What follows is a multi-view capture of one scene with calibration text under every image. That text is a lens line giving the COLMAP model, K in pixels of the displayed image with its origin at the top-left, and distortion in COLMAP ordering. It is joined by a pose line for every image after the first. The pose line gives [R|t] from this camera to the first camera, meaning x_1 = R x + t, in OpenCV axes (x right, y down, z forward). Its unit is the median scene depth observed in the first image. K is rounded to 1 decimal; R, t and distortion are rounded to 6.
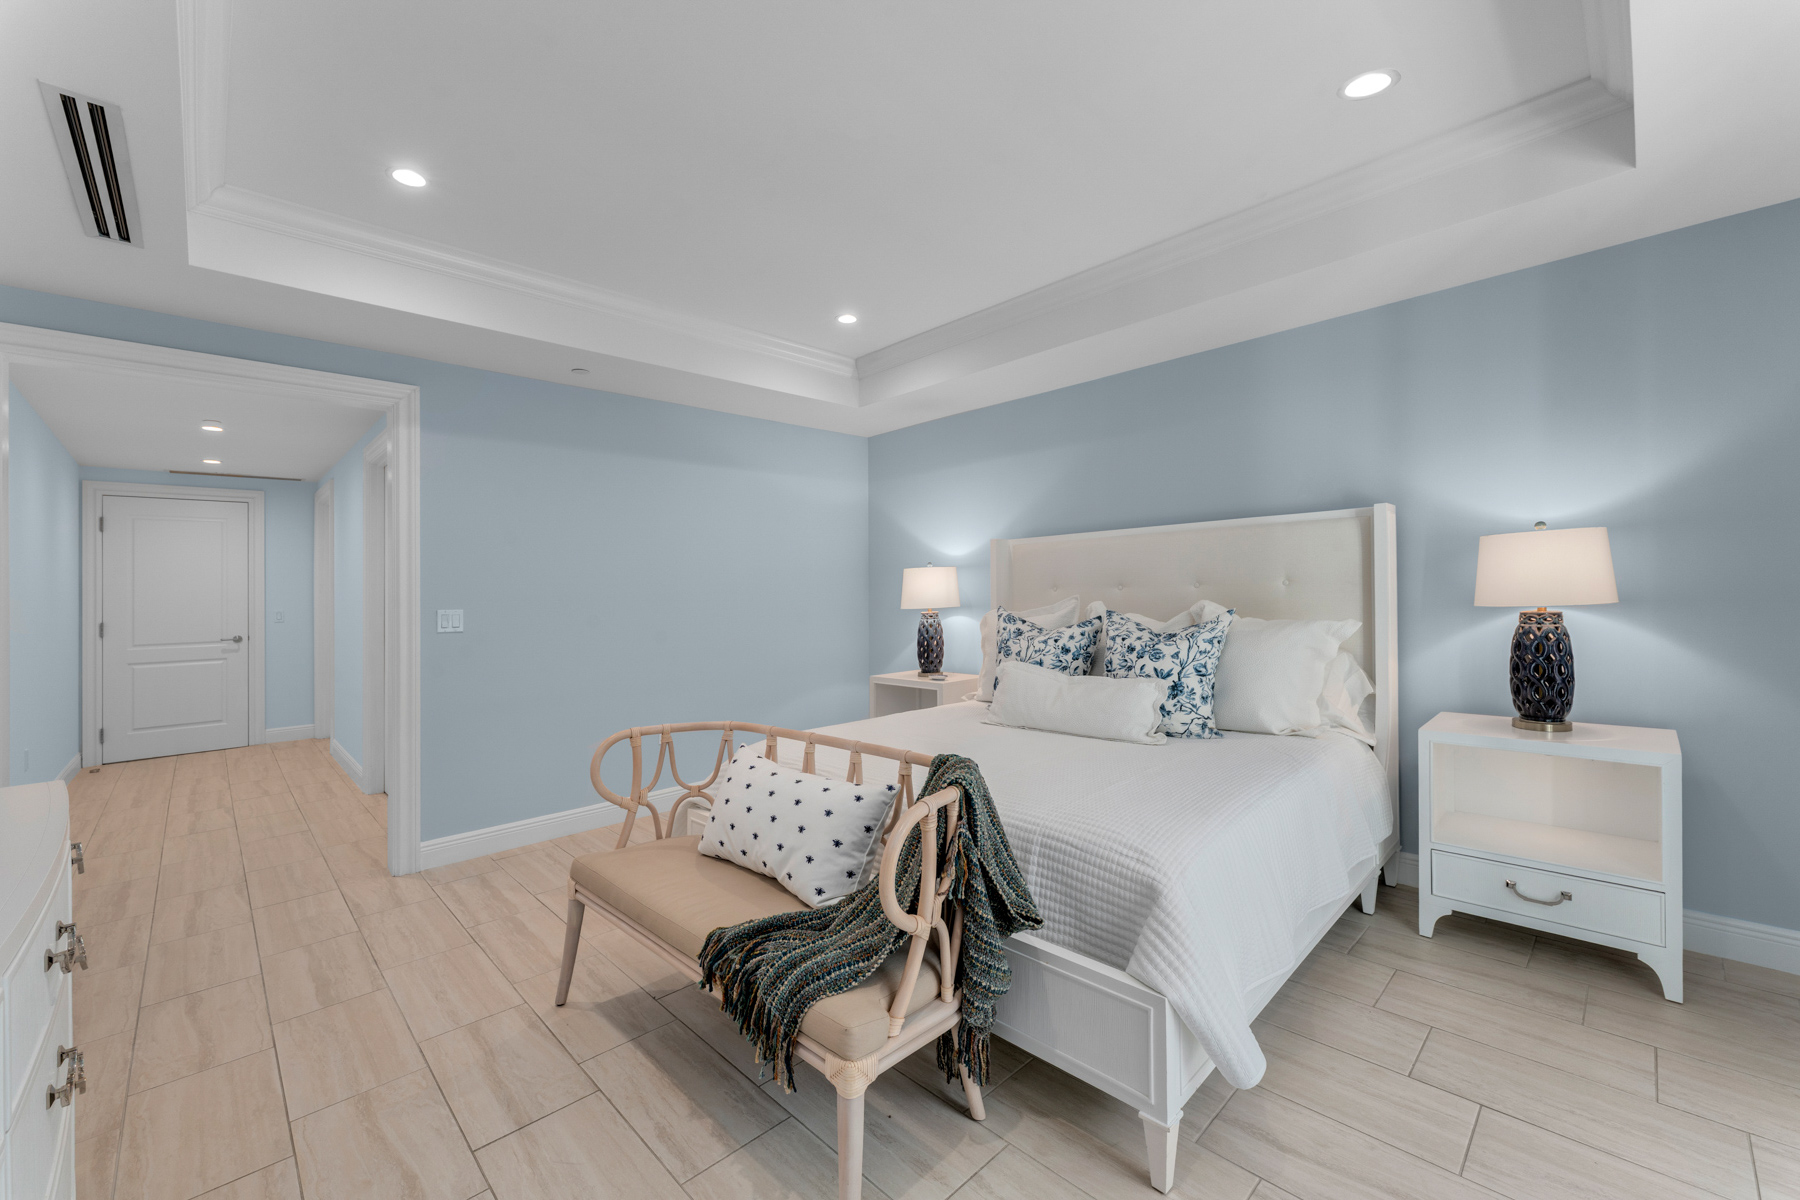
lens RADIAL K [[720.0, 0, 902.6], [0, 720.0, 587.9], [0, 0, 1]] dist [0.003657, -0.000419]
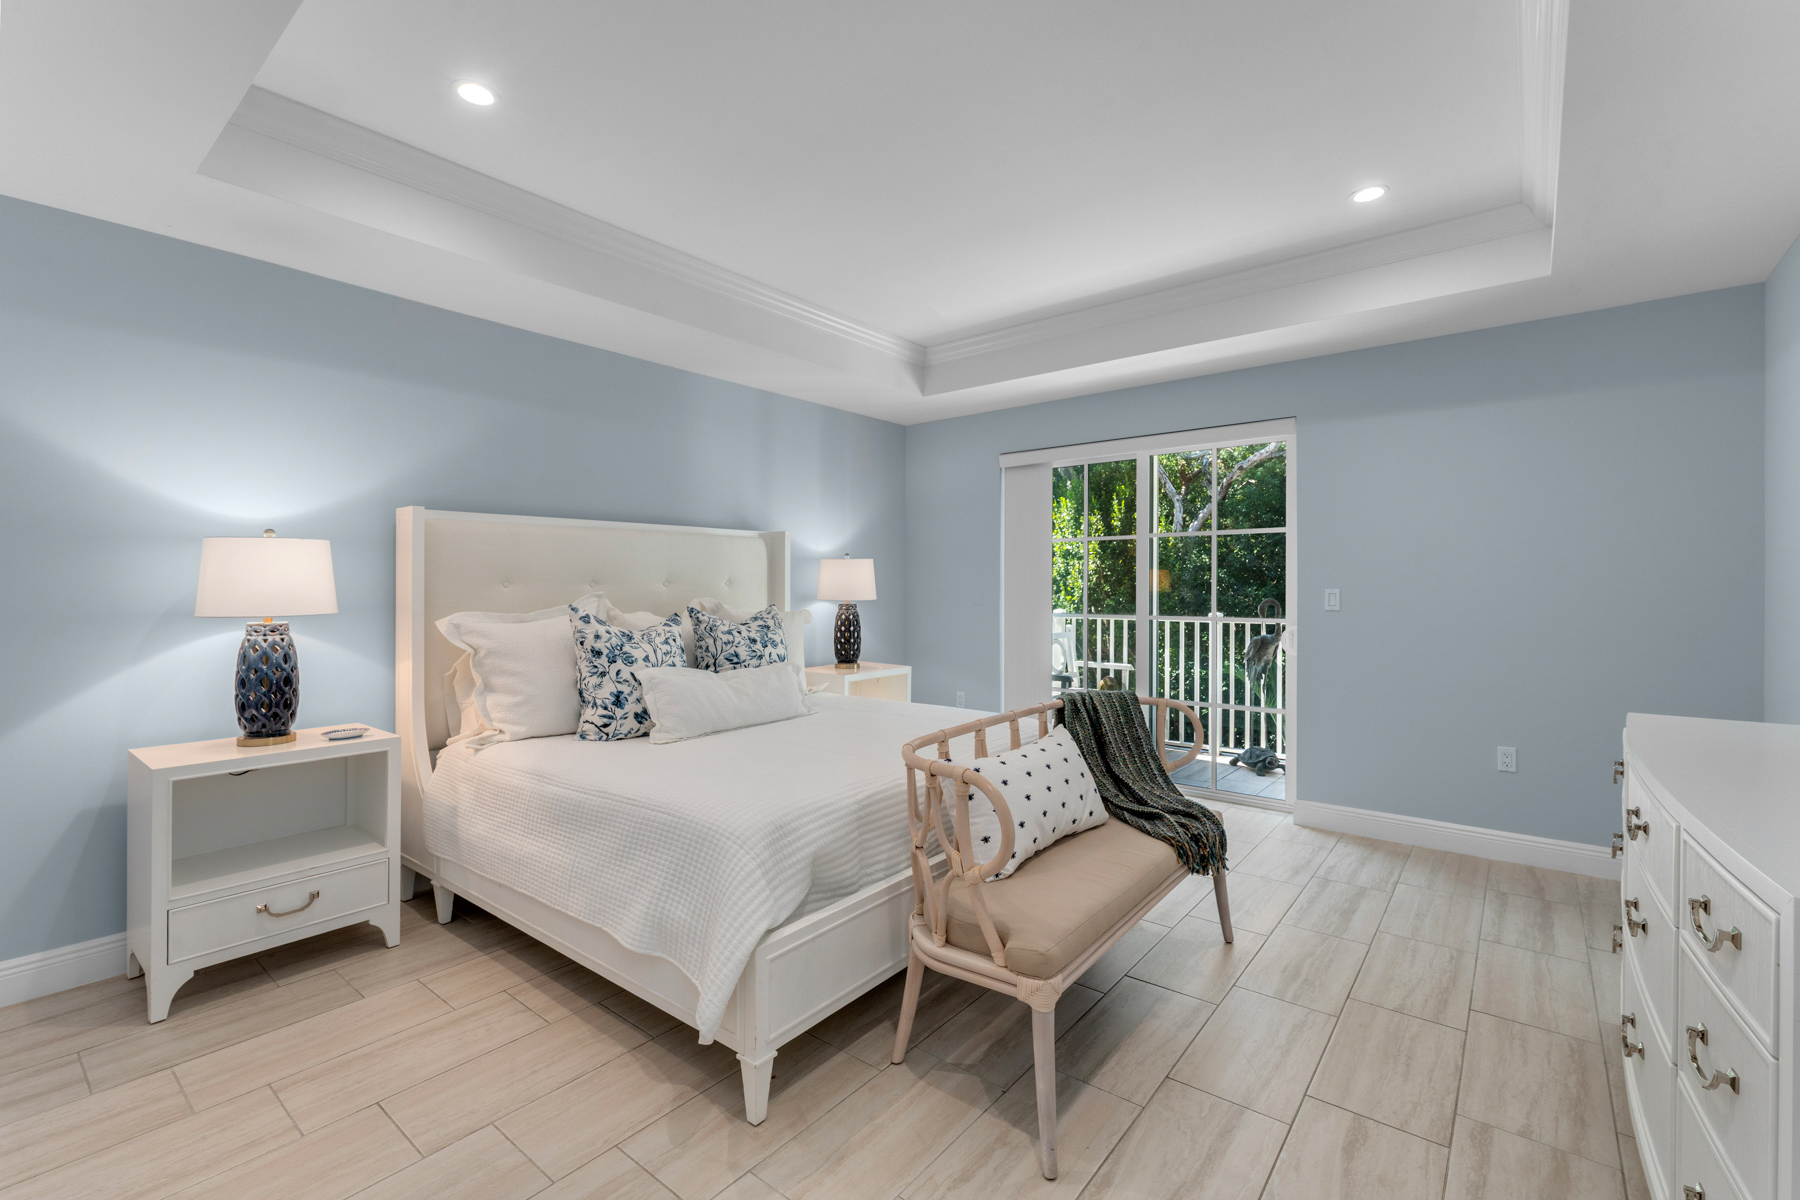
lens RADIAL K [[783.0, 0, 892.1], [0, 783.0, 608.5], [0, 0, 1]] dist [0.001892, 0.000068]
pose [[-0.111473, -0.003654, 0.993761, -0.721668], [0.000030, 0.999993, 0.003680, 0.026031], [-0.993767, 0.000441, -0.111472, 0.748040]]
